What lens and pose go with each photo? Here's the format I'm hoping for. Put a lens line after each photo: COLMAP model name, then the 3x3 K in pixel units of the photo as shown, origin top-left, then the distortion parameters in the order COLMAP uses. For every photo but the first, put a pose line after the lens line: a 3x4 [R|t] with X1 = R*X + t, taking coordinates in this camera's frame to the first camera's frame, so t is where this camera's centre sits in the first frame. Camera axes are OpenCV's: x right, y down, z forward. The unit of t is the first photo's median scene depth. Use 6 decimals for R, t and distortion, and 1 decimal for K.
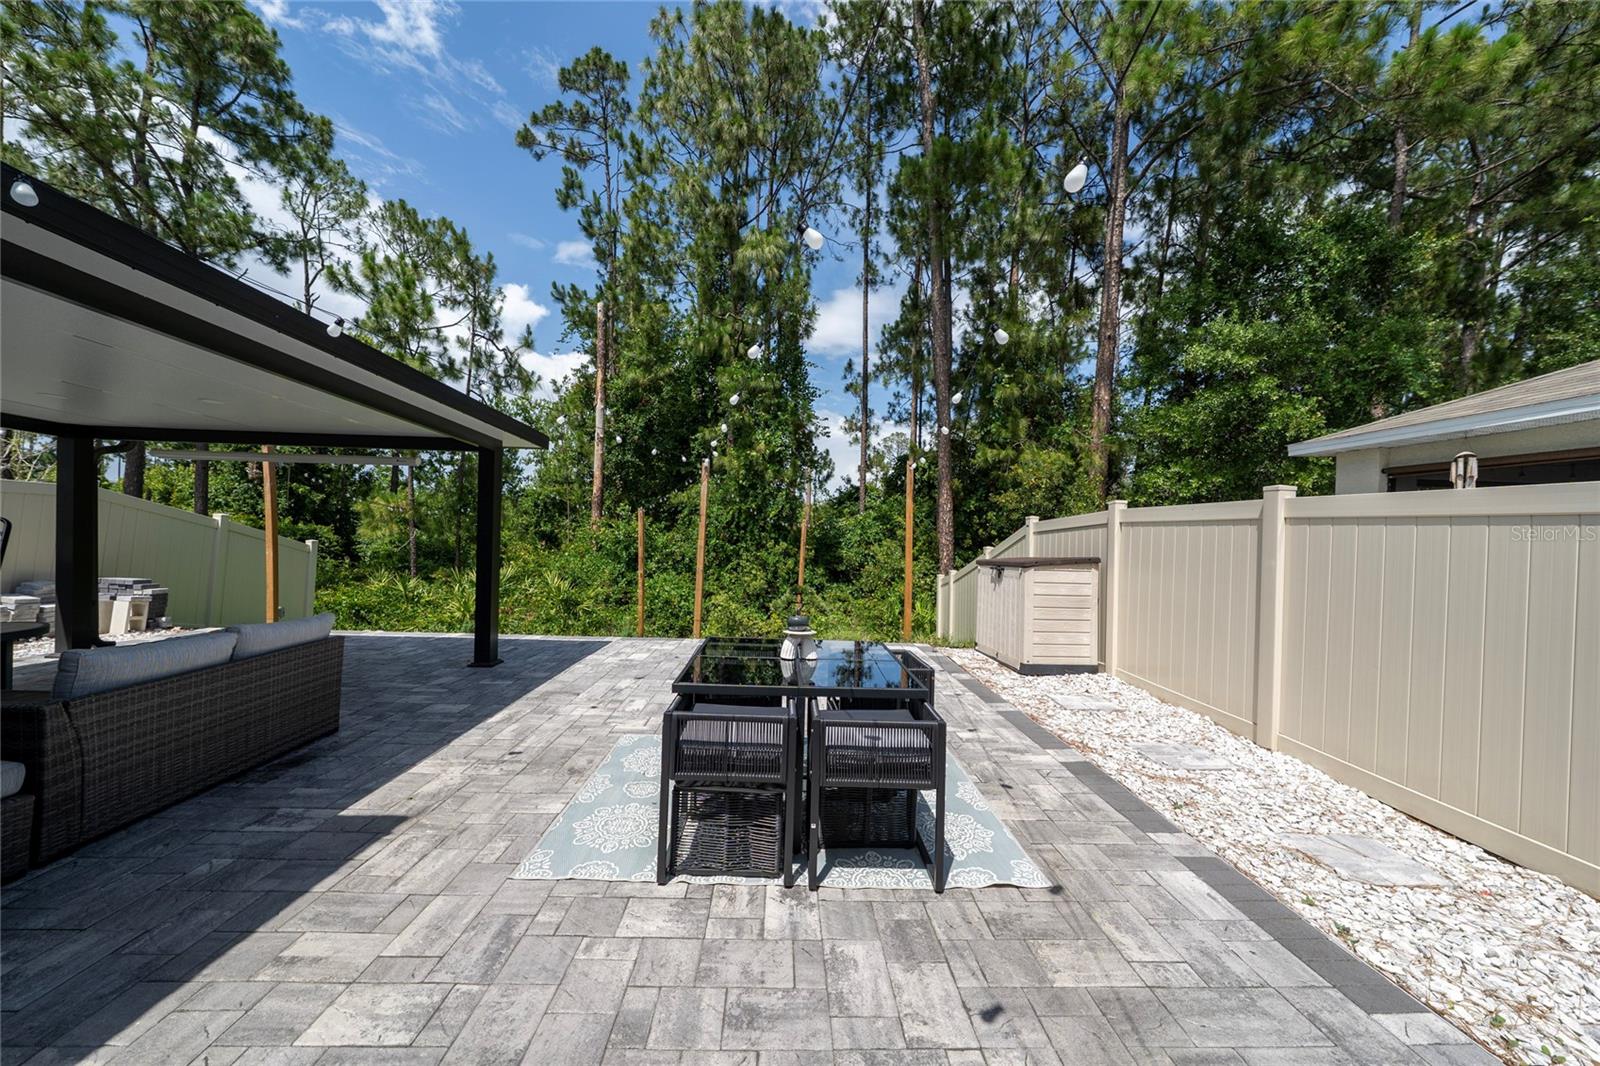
lens RADIAL K [[544.5, 0, 798.6], [0, 544.5, 537.9], [0, 0, 1]] dist [-0.002022, 0.000325]
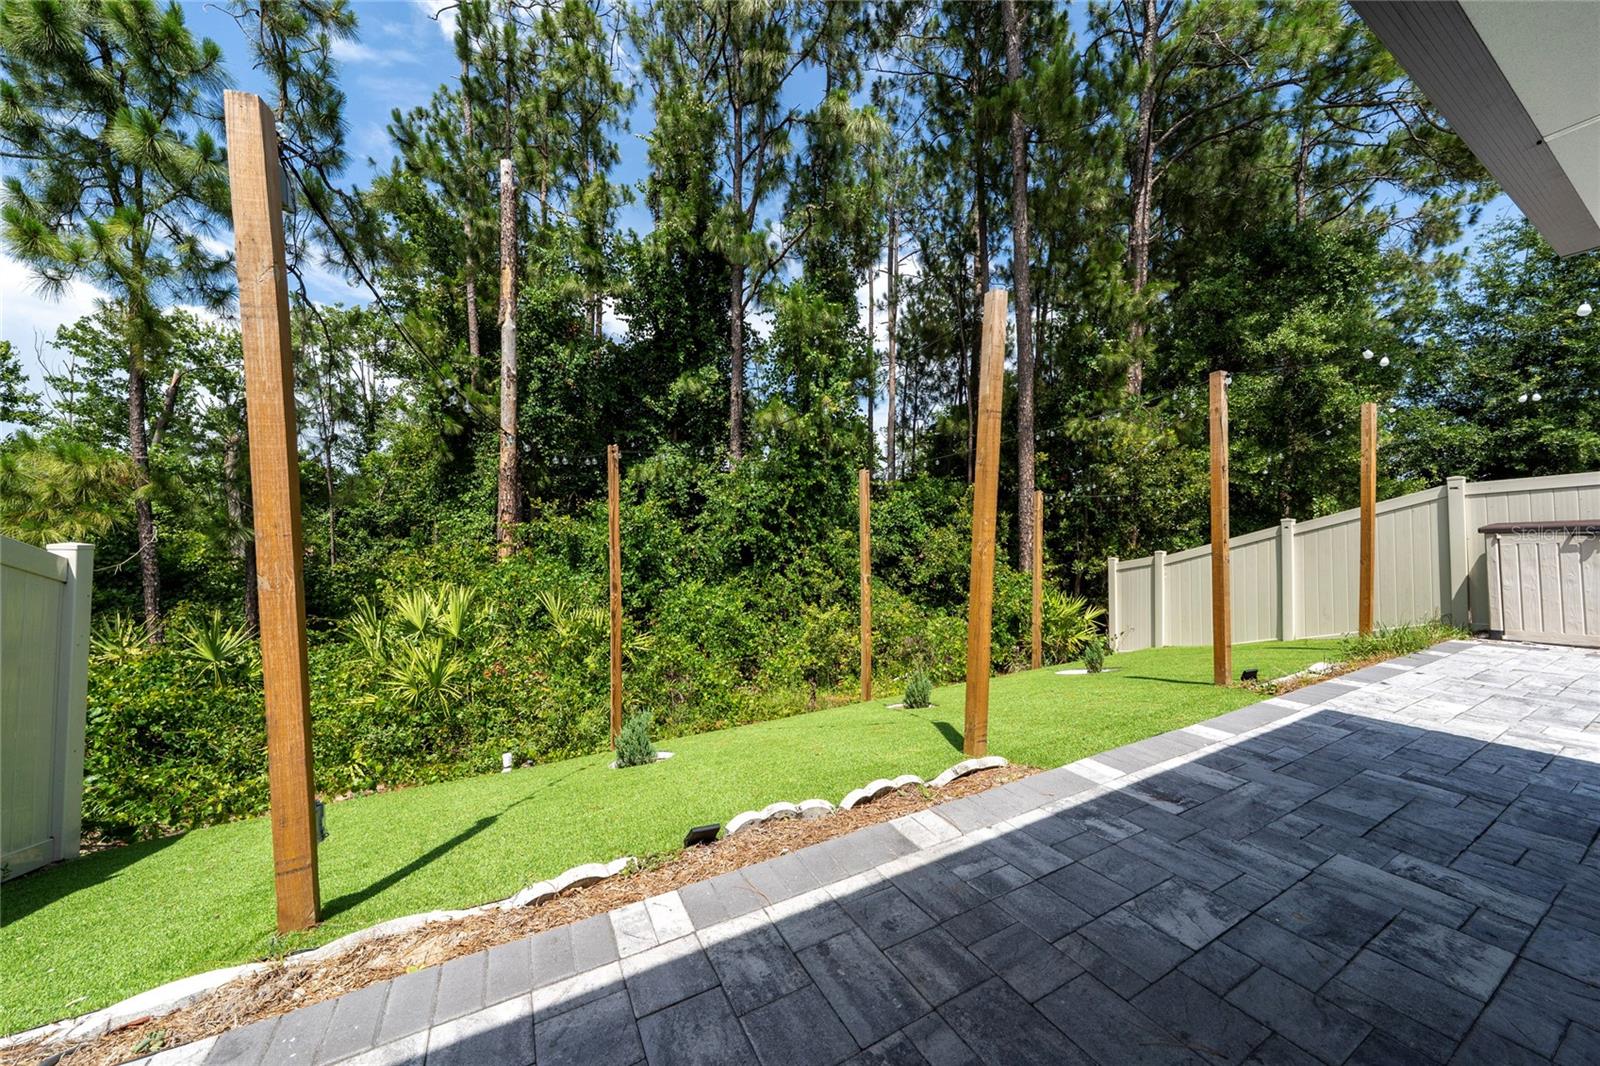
lens RADIAL K [[544.5, 0, 795.6], [0, 544.5, 538.1], [0, 0, 1]] dist [-0.002022, 0.000325]
pose [[0.895998, -0.033098, 0.442824, -1.120880], [0.032444, 0.999433, 0.009056, 0.028008], [-0.442872, 0.006253, 0.896563, 0.915345]]
